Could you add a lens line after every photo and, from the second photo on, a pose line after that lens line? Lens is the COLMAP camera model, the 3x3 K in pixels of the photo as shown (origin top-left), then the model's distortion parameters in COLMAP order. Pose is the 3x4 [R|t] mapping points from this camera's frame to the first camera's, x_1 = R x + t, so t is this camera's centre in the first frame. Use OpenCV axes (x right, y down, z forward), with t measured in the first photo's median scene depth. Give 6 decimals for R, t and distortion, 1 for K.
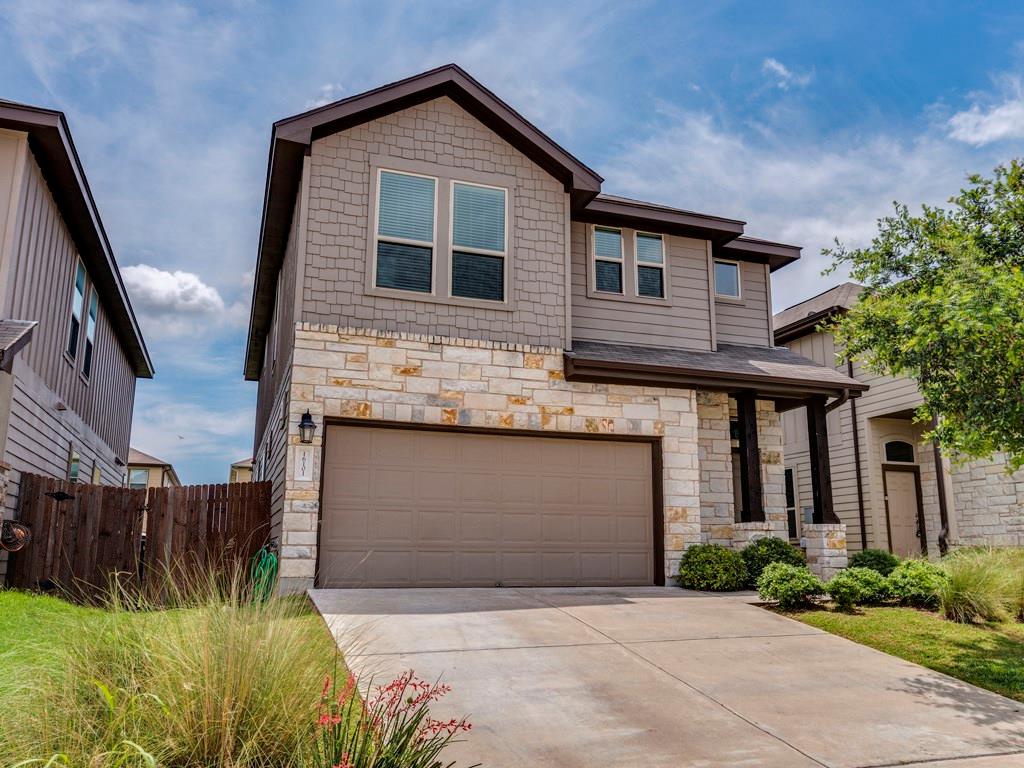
lens RADIAL K [[818.3, 0, 520.6], [0, 818.3, 386.7], [0, 0, 1]] dist [0.002739, -0.004038]
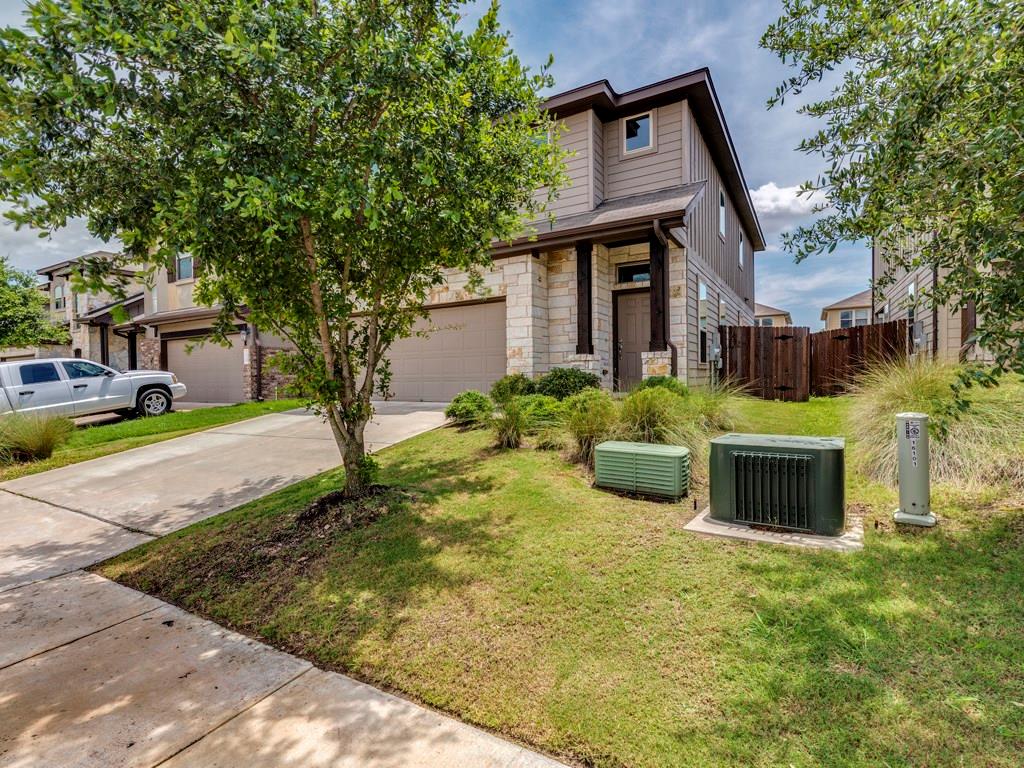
lens RADIAL K [[498.0, 0, 519.2], [0, 498.0, 384.2], [0, 0, 1]] dist [0.002439, -0.000409]
pose [[0.641023, -0.001107, -0.767521, 0.866196], [0.175093, 0.973841, 0.144831, 0.093379], [0.747283, -0.227227, 0.624448, 0.501566]]
